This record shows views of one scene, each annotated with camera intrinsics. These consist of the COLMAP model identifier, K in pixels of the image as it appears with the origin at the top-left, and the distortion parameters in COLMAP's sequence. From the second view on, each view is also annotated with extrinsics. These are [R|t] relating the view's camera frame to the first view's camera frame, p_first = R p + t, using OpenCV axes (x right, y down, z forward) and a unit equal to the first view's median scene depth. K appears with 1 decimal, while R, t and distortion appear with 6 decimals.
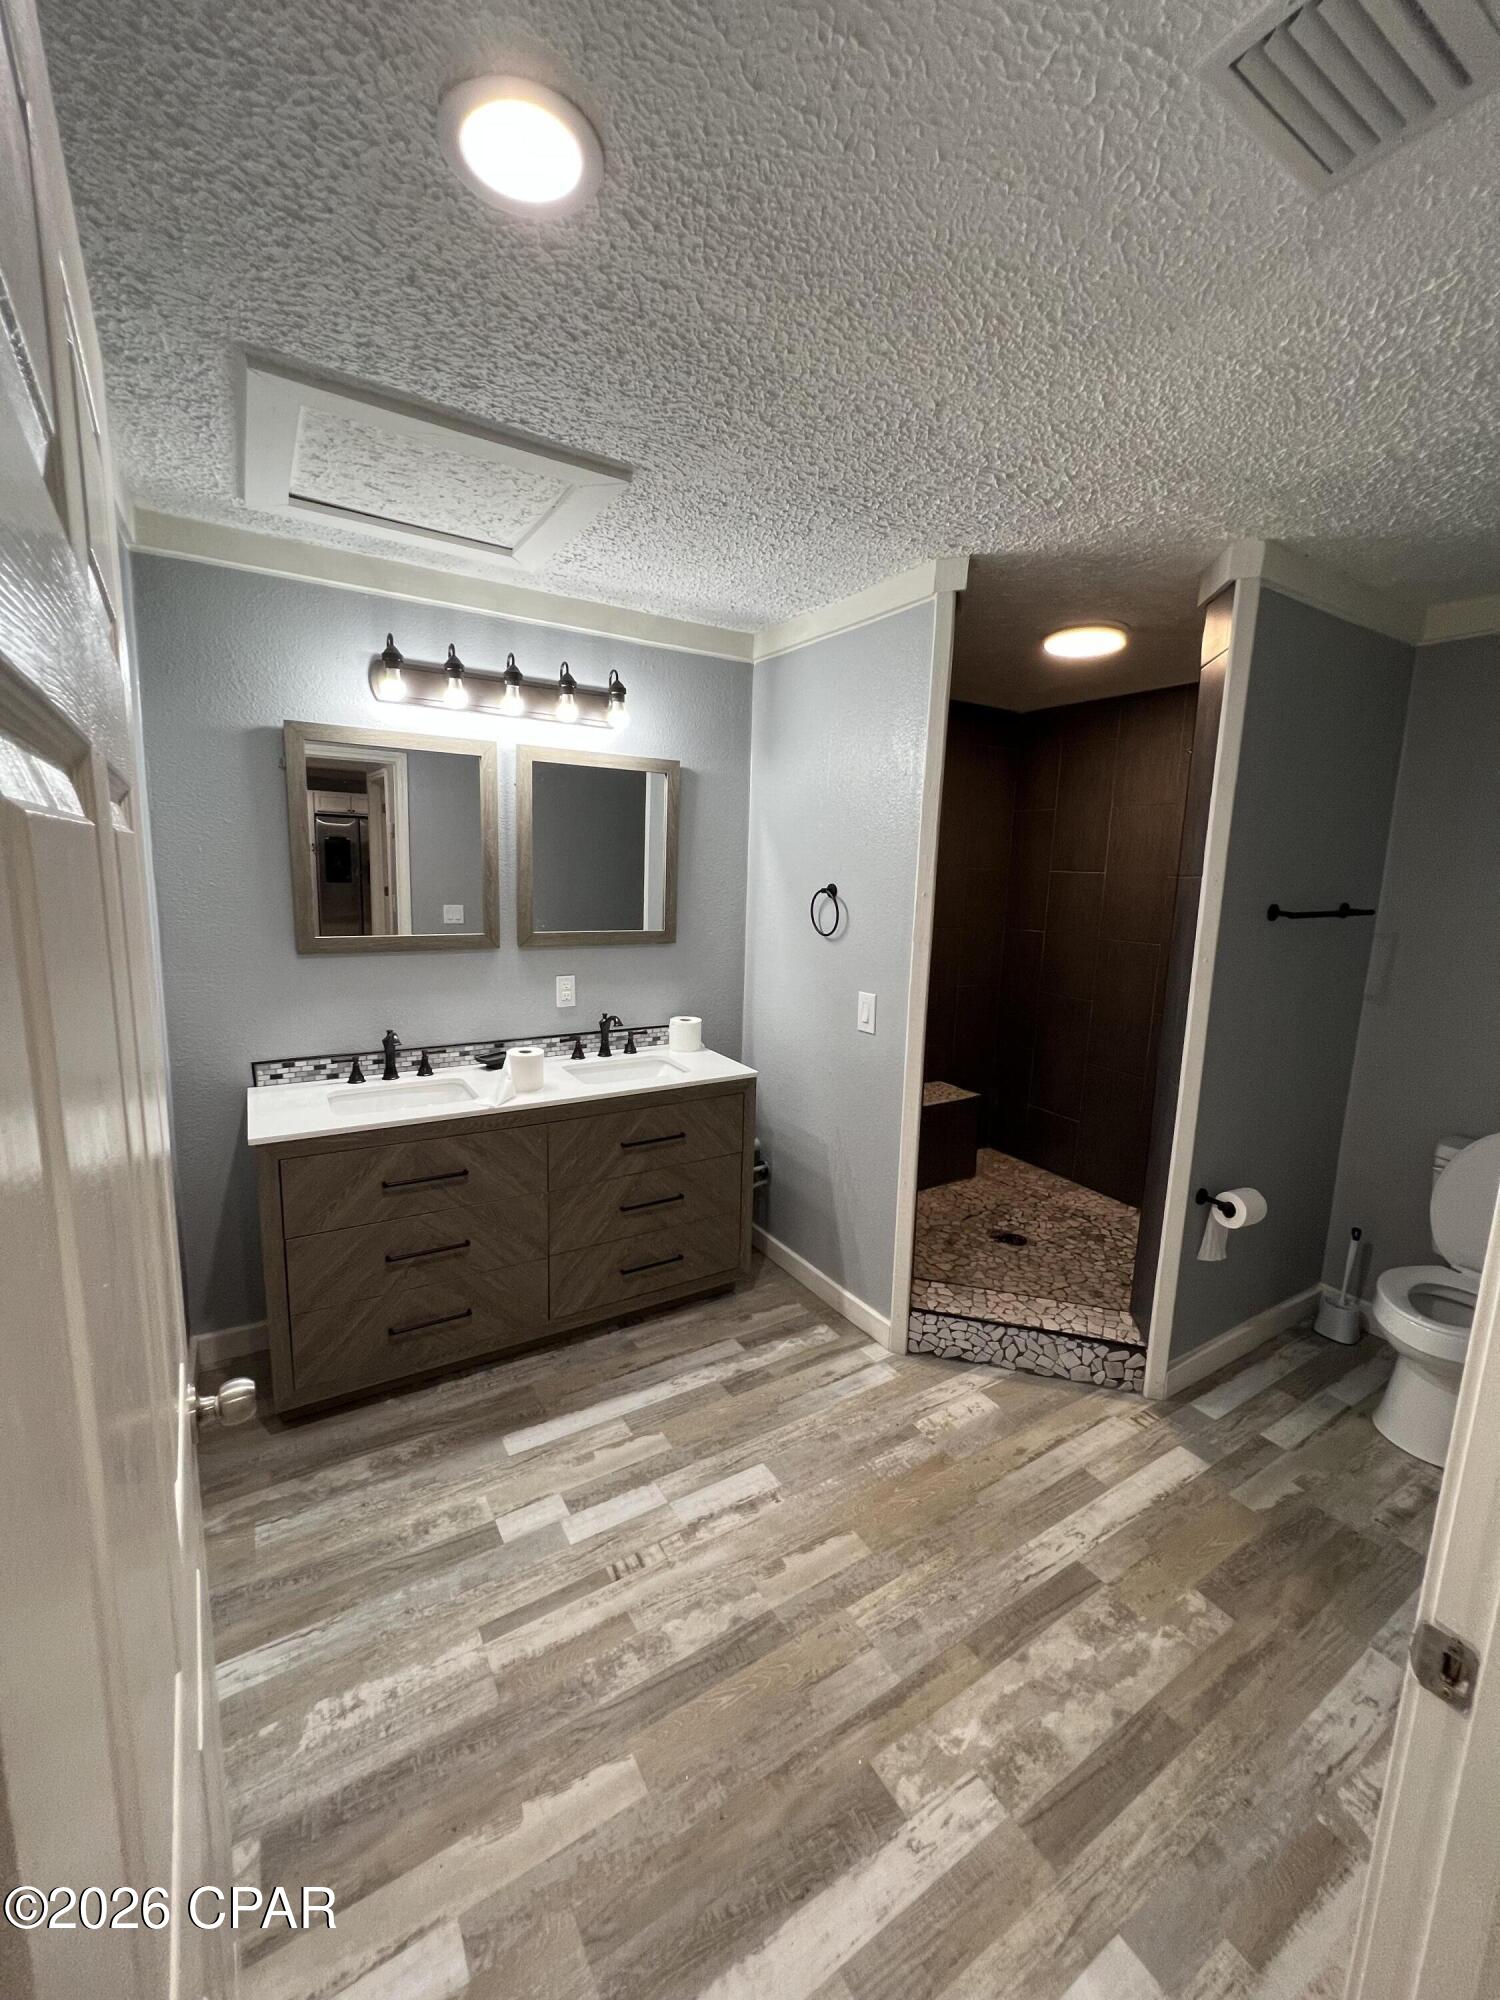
lens RADIAL K [[801.0, 0, 752.7], [0, 801.0, 992.7], [0, 0, 1]] dist [-0.000975, 0.000636]
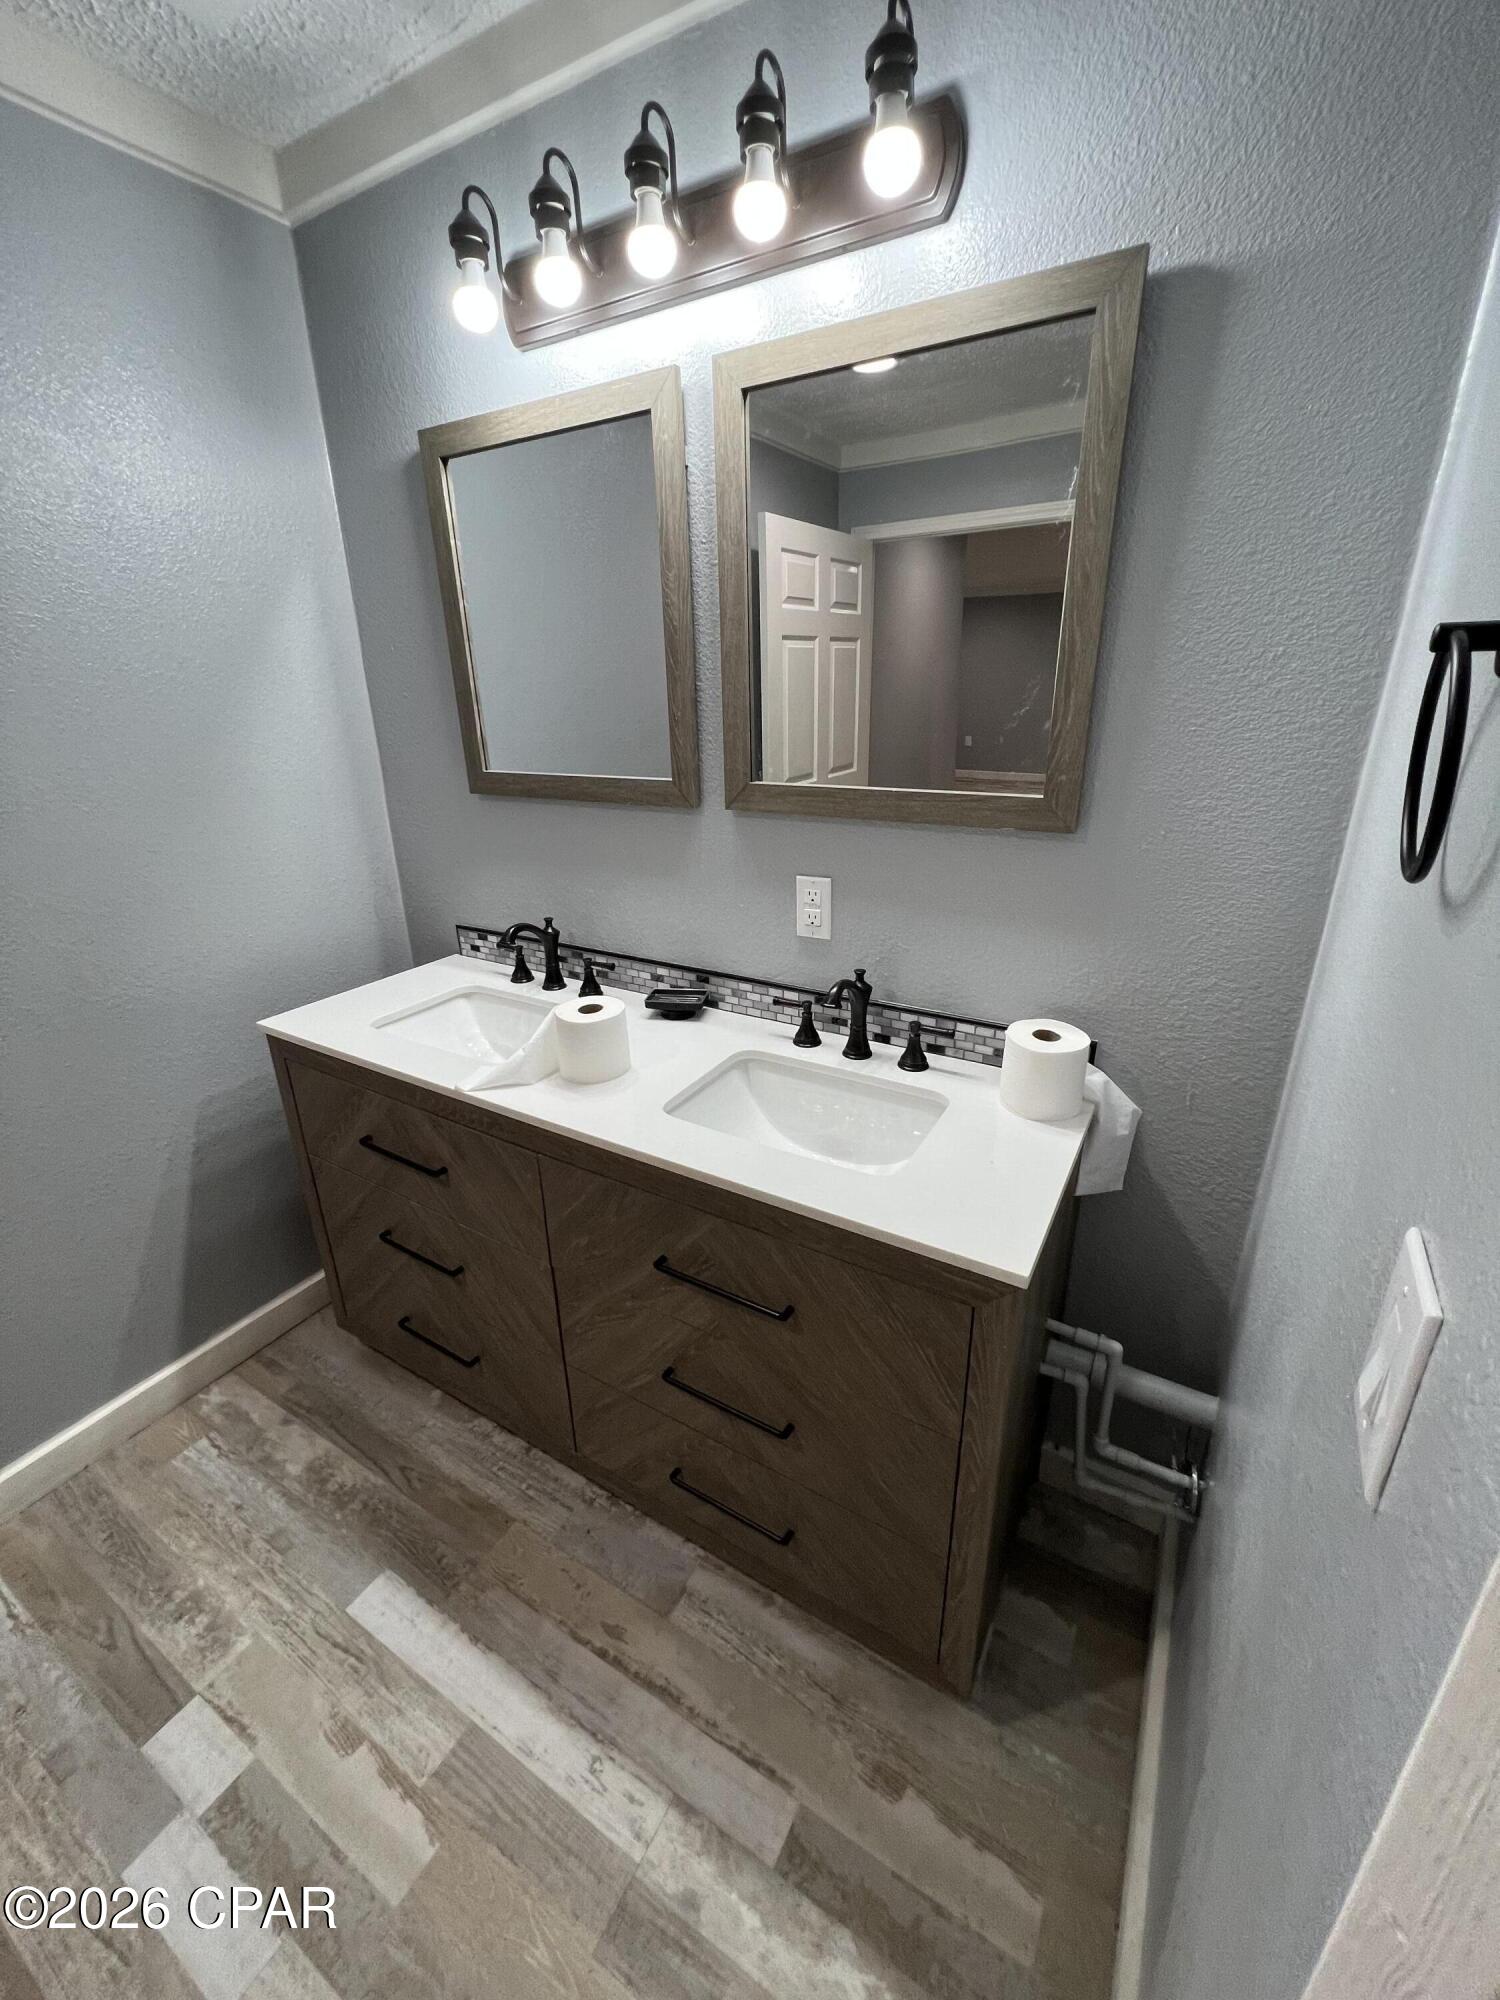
lens RADIAL K [[801.0, 0, 752.7], [0, 801.0, 992.7], [0, 0, 1]] dist [-0.000975, 0.000636]
pose [[0.461786, 0.275120, -0.843245, 0.211560], [-0.114761, 0.961221, 0.250765, -0.081346], [0.879536, -0.019029, 0.475452, 0.830970]]
